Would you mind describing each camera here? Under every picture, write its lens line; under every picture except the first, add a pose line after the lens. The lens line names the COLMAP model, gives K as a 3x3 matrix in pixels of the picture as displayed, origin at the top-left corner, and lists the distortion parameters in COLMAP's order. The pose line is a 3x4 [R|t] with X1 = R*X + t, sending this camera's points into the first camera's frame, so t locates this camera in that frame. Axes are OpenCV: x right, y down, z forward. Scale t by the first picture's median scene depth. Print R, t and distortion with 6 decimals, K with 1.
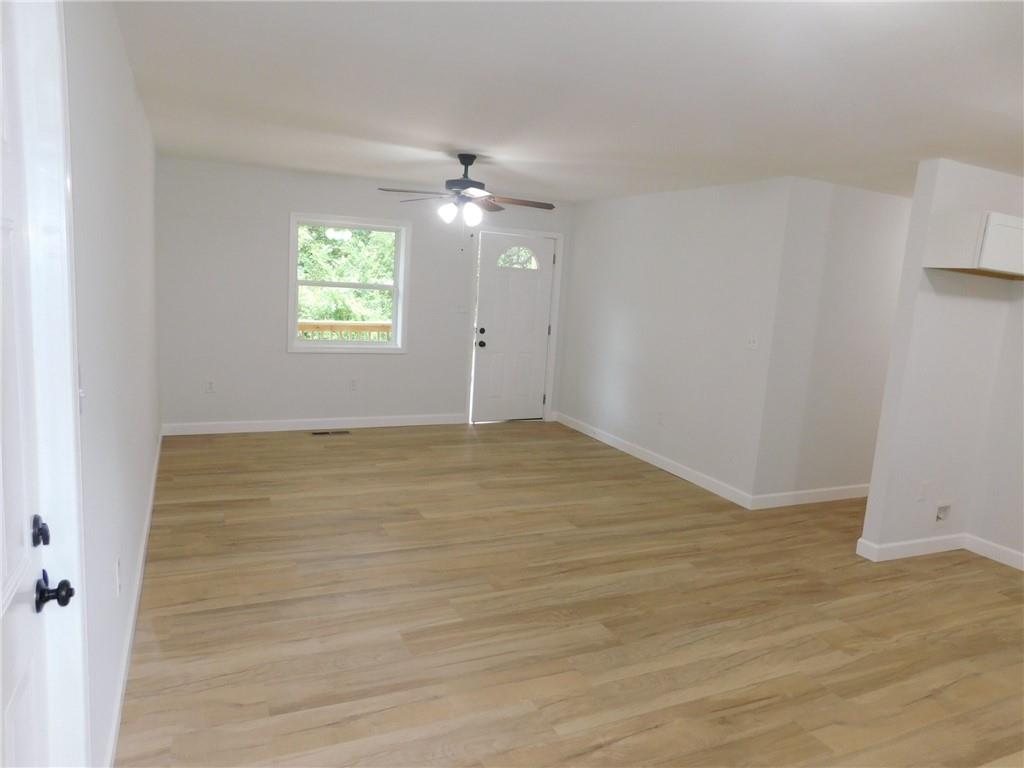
lens RADIAL K [[683.0, 0, 512.0], [0, 683.0, 384.0], [0, 0, 1]] dist [-0.051593, 0.052241]
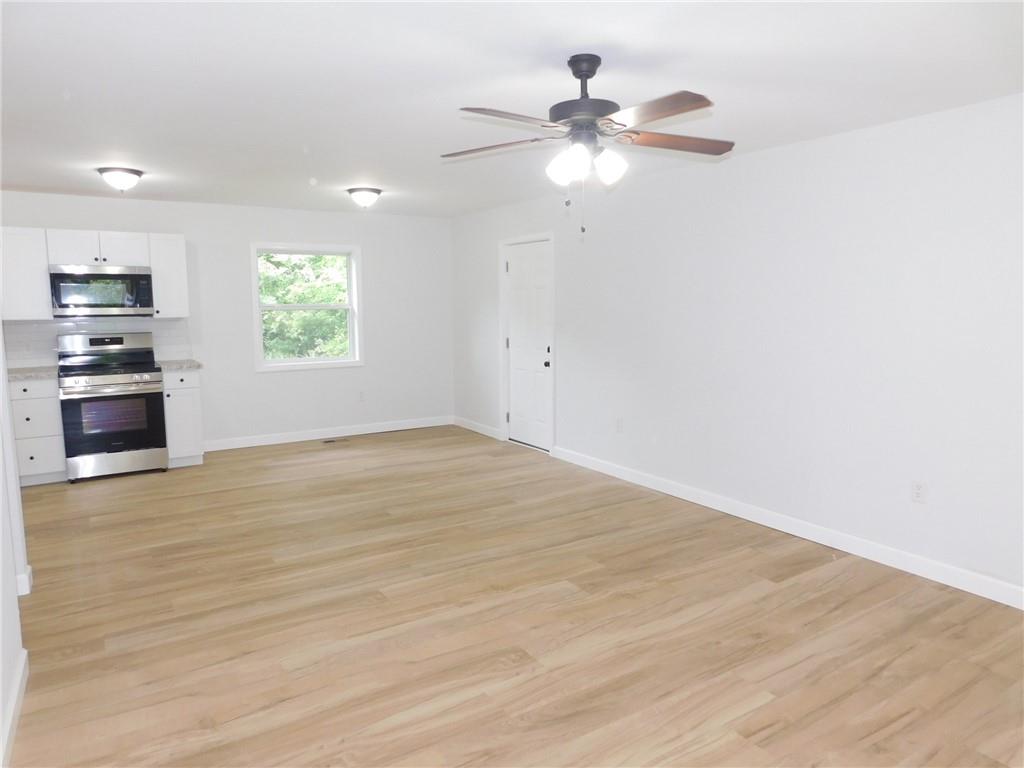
lens RADIAL K [[683.0, 0, 512.0], [0, 683.0, 384.0], [0, 0, 1]] dist [-0.051593, 0.052241]
pose [[-0.990104, -0.046684, -0.132344, 0.056978], [-0.080617, 0.961125, 0.264084, -0.237730], [0.114871, 0.272140, -0.955377, 1.689700]]
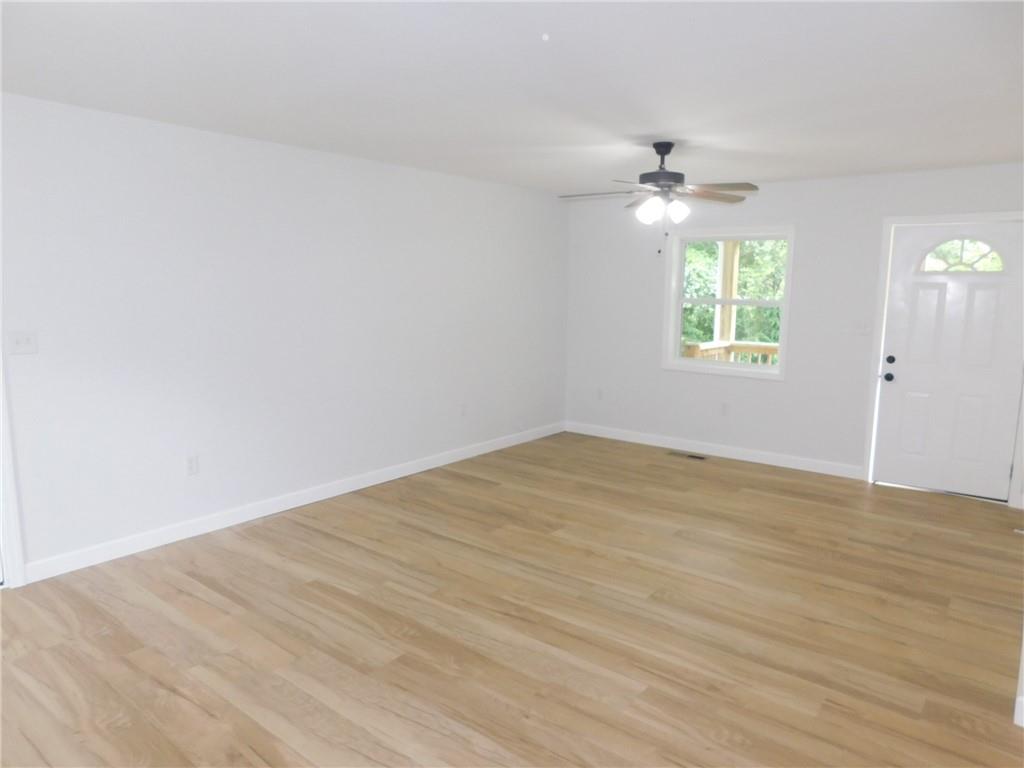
lens RADIAL K [[683.0, 0, 512.0], [0, 683.0, 384.0], [0, 0, 1]] dist [-0.051593, 0.052241]
pose [[0.444452, 0.070343, -0.893036, 0.687381], [-0.120862, 0.992506, 0.018027, -0.023889], [0.887612, 0.099923, 0.449623, 0.492563]]
